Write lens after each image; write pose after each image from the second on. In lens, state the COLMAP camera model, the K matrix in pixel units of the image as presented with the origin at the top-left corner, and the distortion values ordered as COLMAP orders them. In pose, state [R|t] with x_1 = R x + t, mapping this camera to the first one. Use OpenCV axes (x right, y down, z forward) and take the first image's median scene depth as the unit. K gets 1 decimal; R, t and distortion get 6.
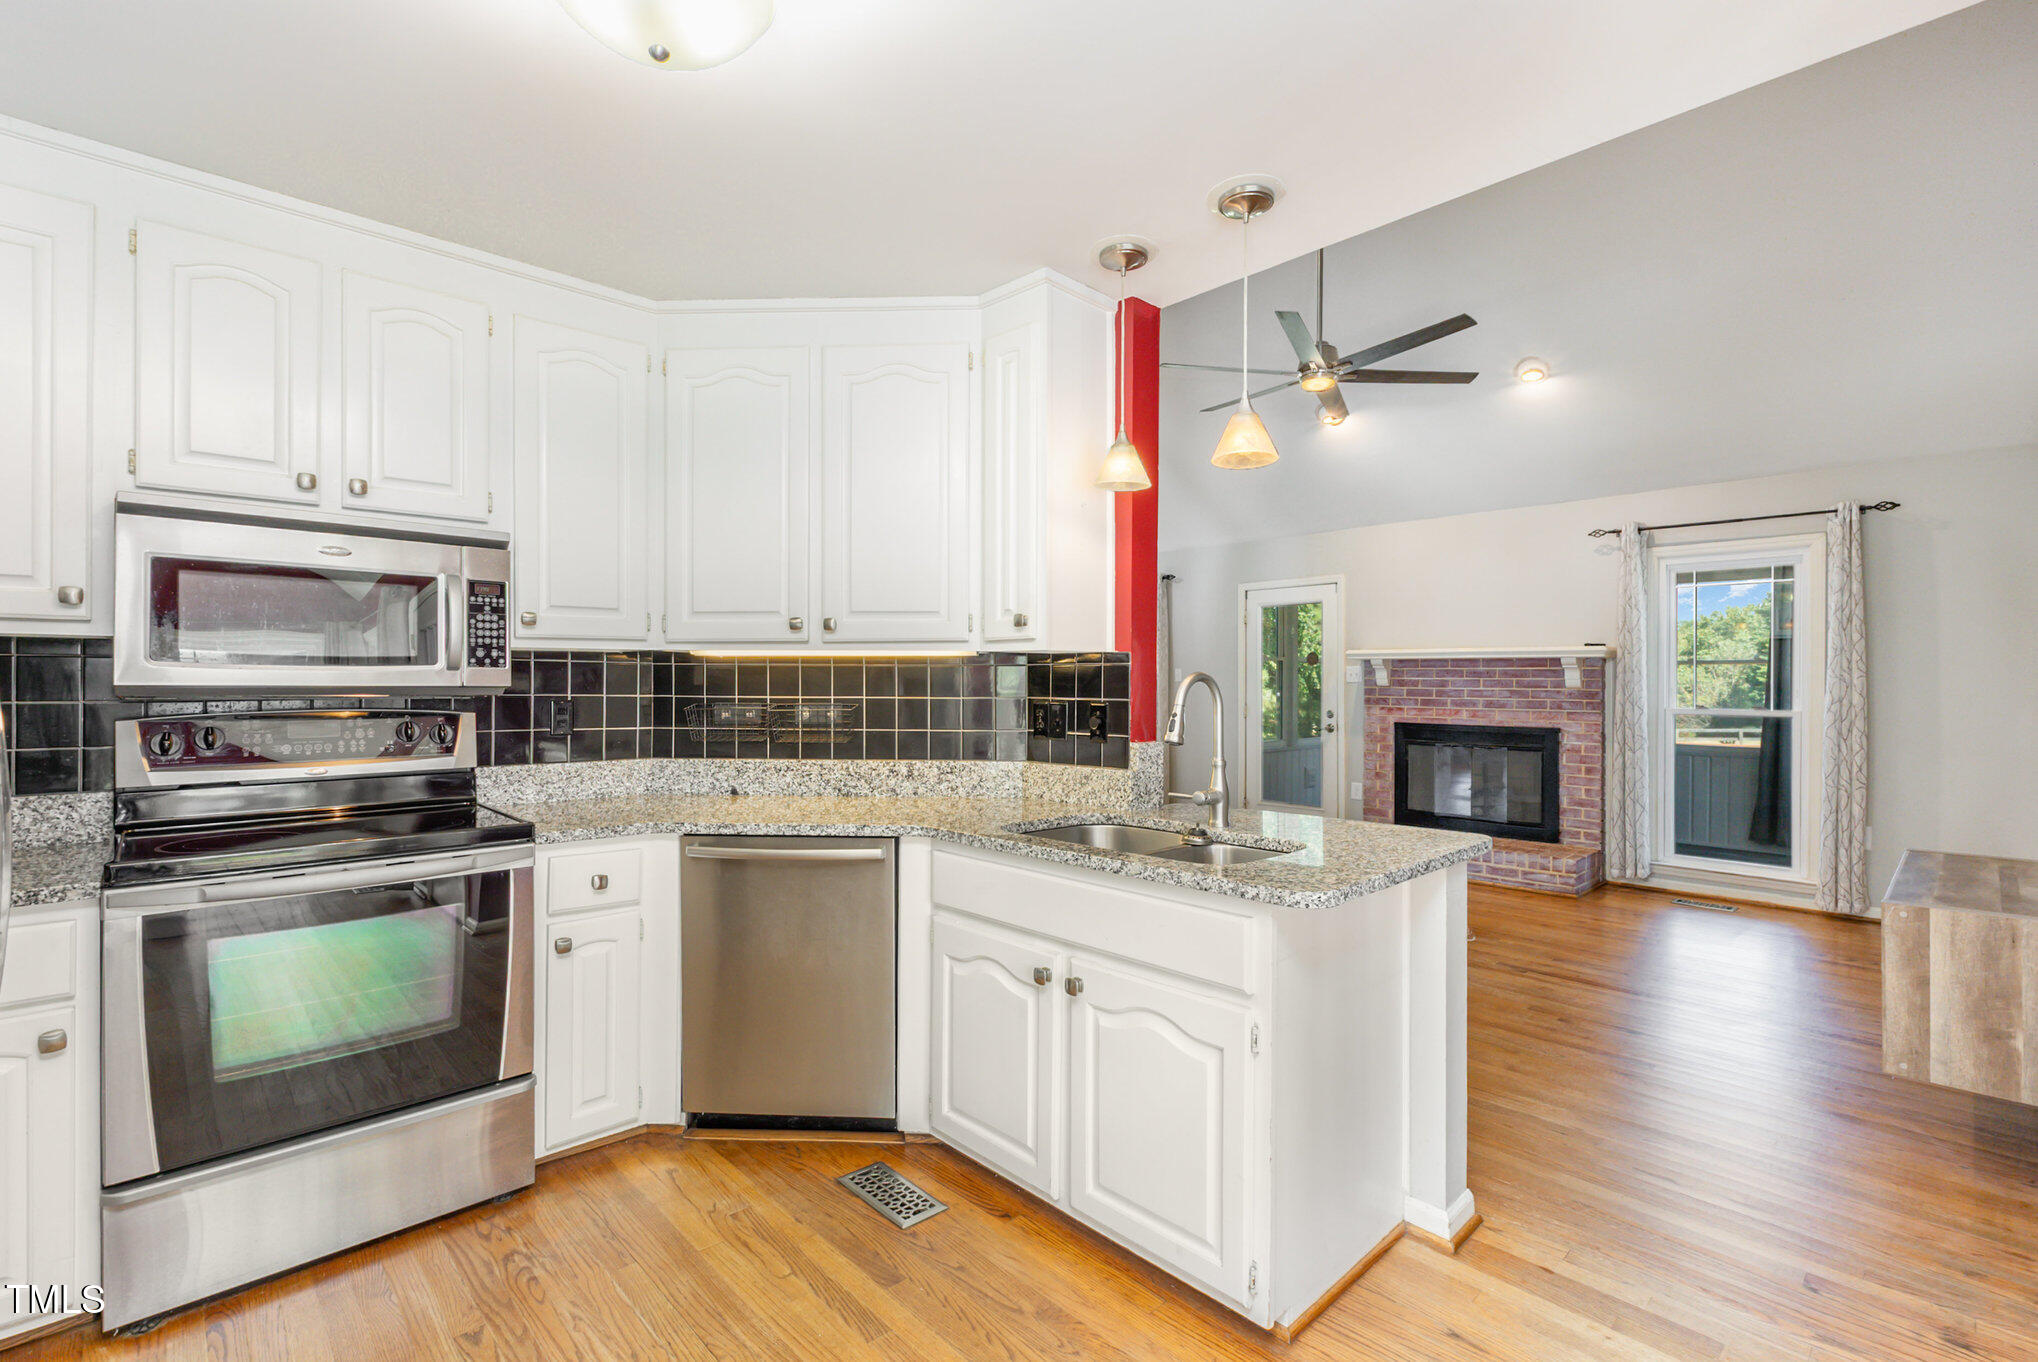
lens RADIAL K [[916.8, 0, 1019.0], [0, 916.8, 681.0], [0, 0, 1]] dist [-0.000448, -0.000031]
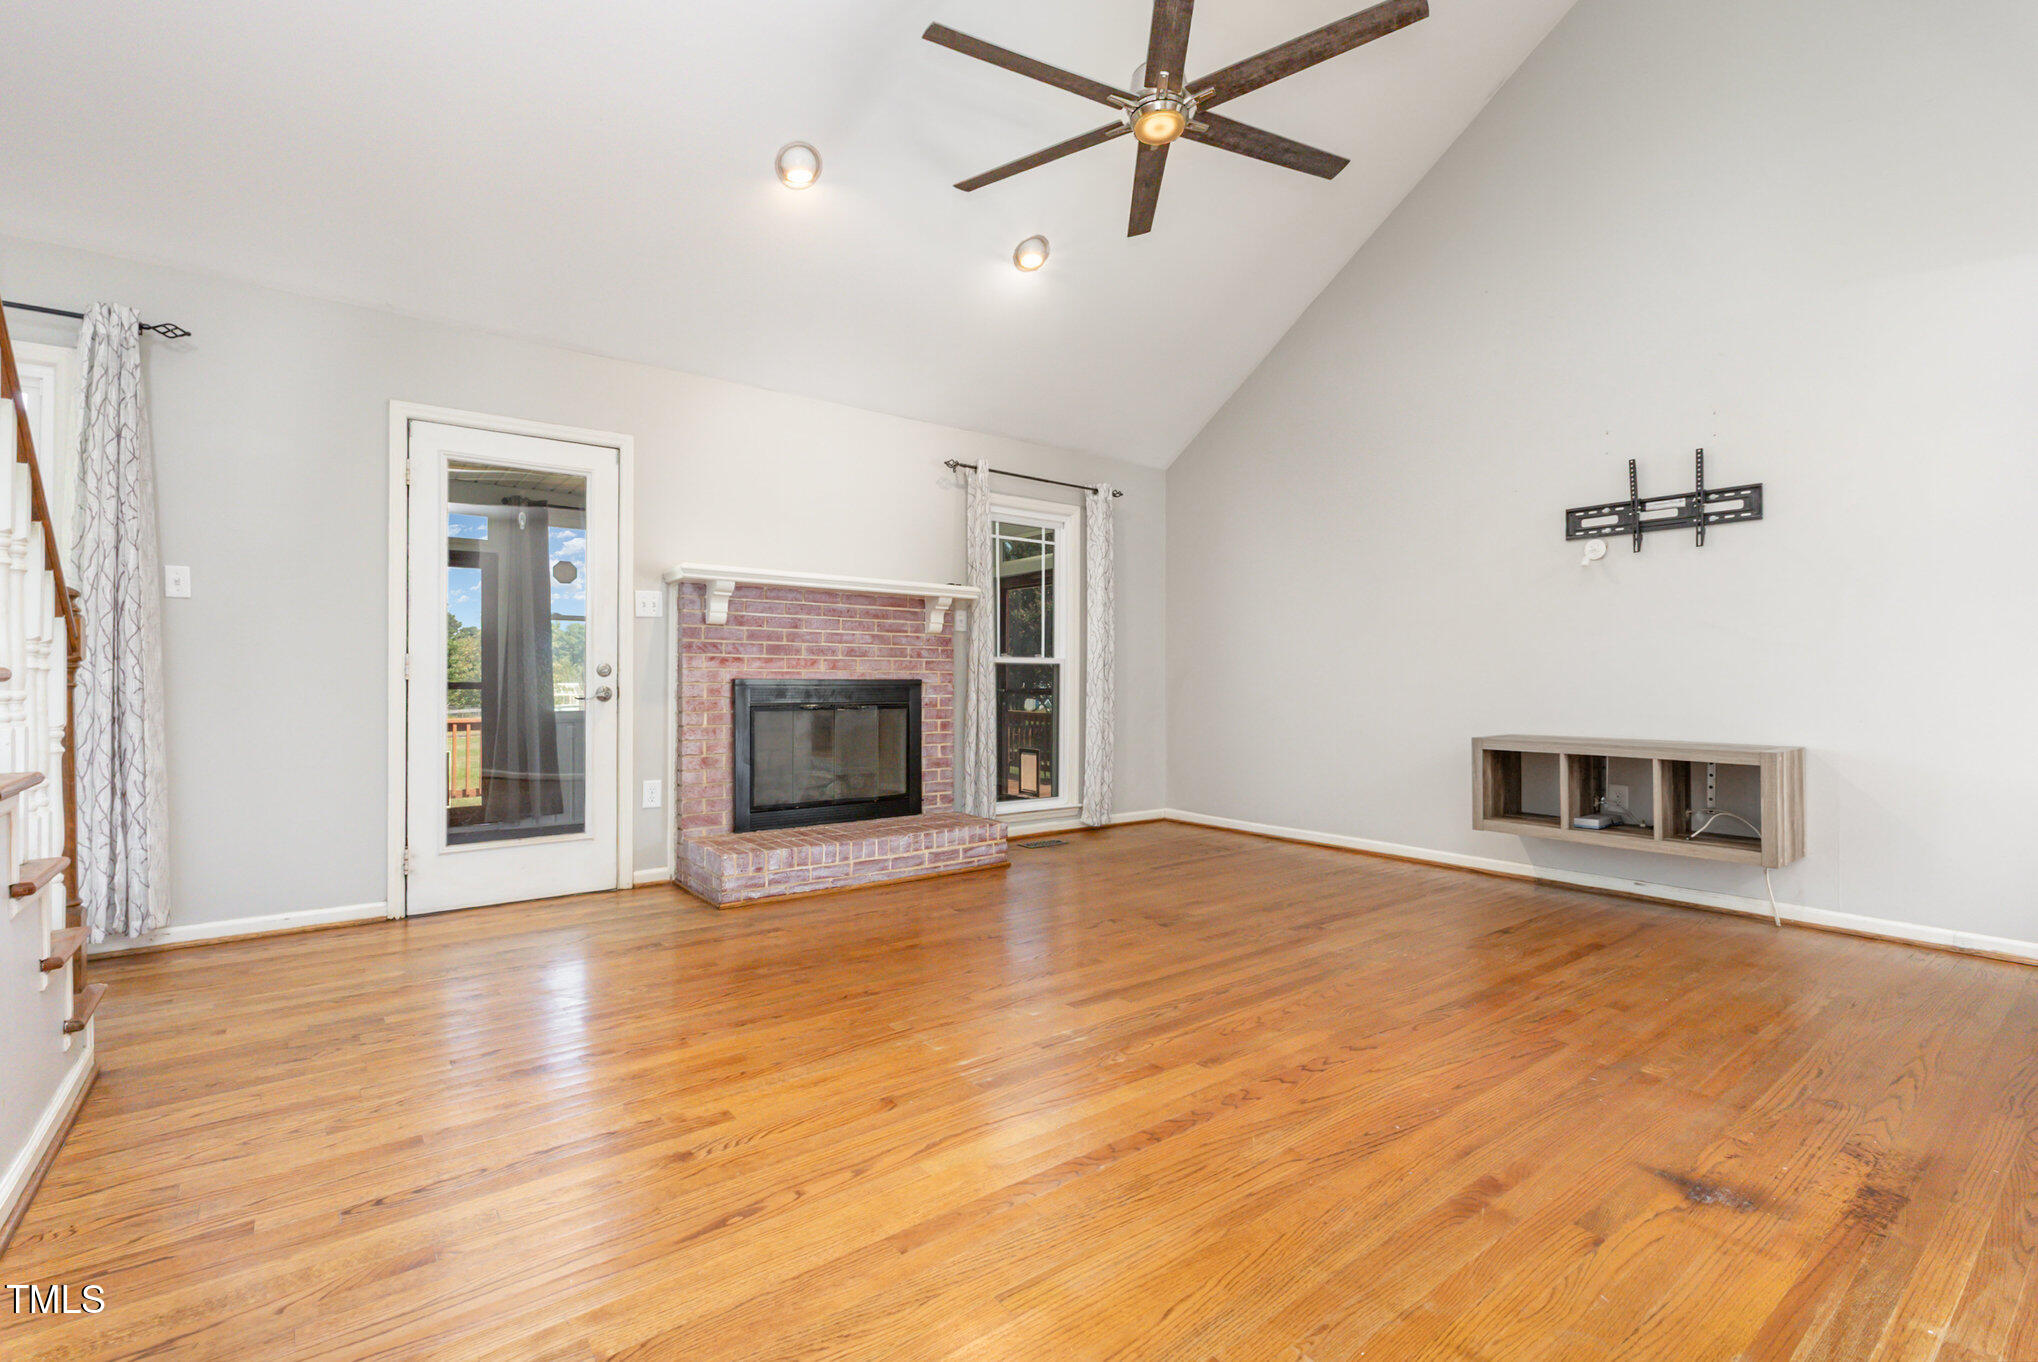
lens RADIAL K [[916.8, 0, 1019.0], [0, 916.8, 681.0], [0, 0, 1]] dist [-0.000448, -0.000031]
pose [[0.110715, -0.004396, 0.993842, -0.243374], [0.001250, 0.999990, 0.004284, 0.047080], [-0.993851, 0.000768, 0.110719, 0.777342]]
